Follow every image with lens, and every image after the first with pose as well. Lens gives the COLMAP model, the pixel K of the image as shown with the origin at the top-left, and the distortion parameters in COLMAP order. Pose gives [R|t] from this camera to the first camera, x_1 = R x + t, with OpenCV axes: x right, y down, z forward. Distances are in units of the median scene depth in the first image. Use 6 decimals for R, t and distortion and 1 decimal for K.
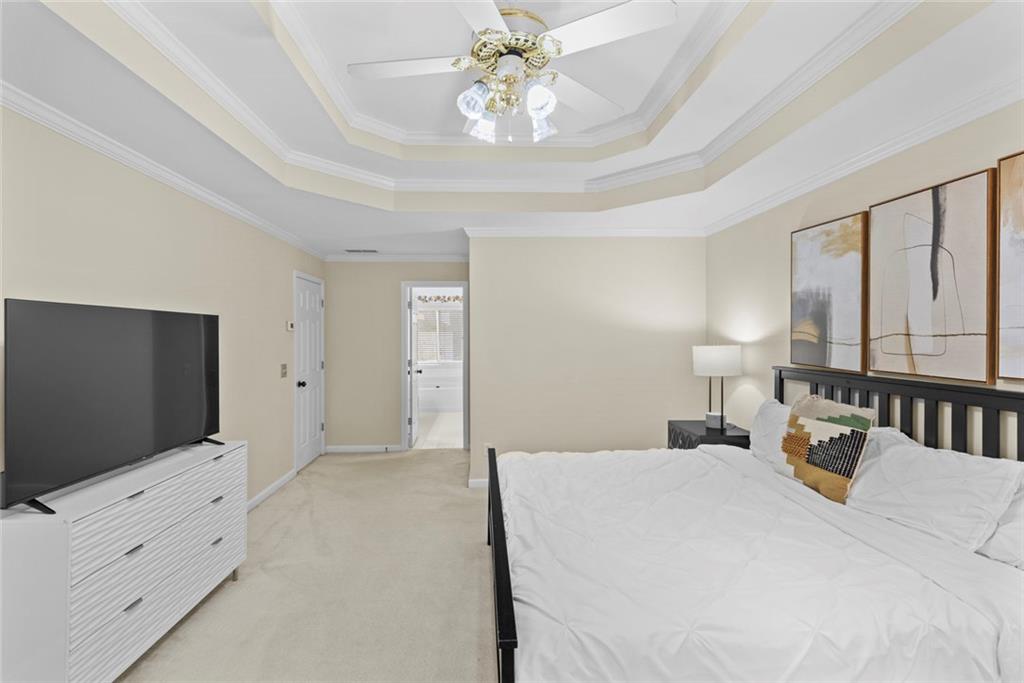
lens RADIAL K [[468.5, 0, 512.0], [0, 468.5, 339.9], [0, 0, 1]] dist [0.000532, 0.000101]
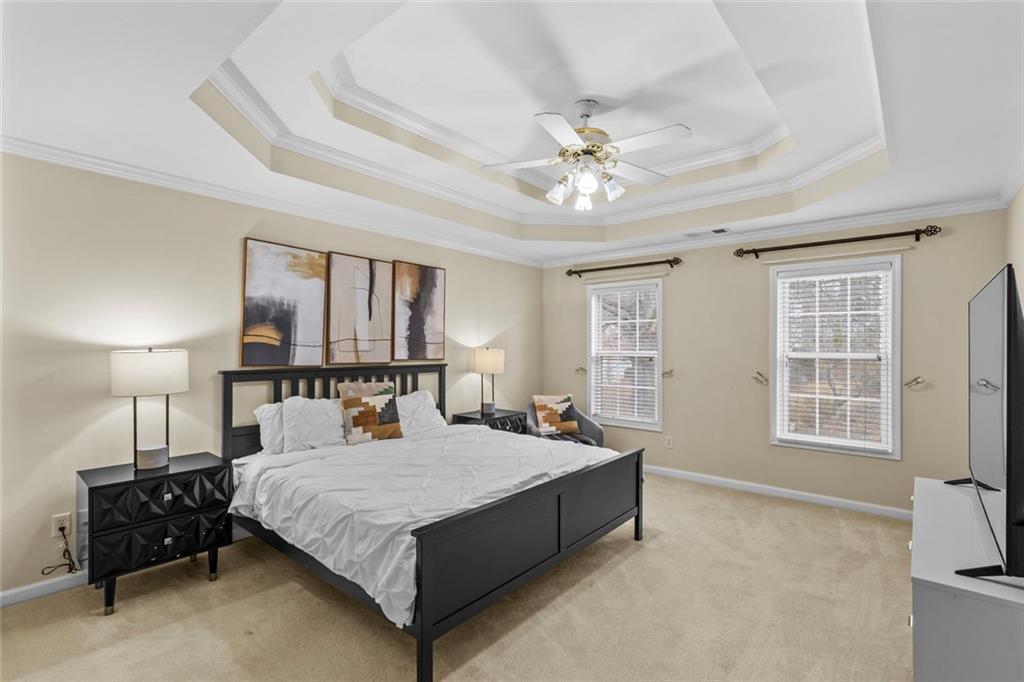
lens RADIAL K [[468.5, 0, 513.8], [0, 468.5, 343.4], [0, 0, 1]] dist [0.000532, 0.000101]
pose [[-0.717396, 0.000680, 0.696665, -0.646297], [0.001934, 0.999998, 0.001015, 0.001875], [-0.696663, 0.002076, -0.717396, 1.600384]]
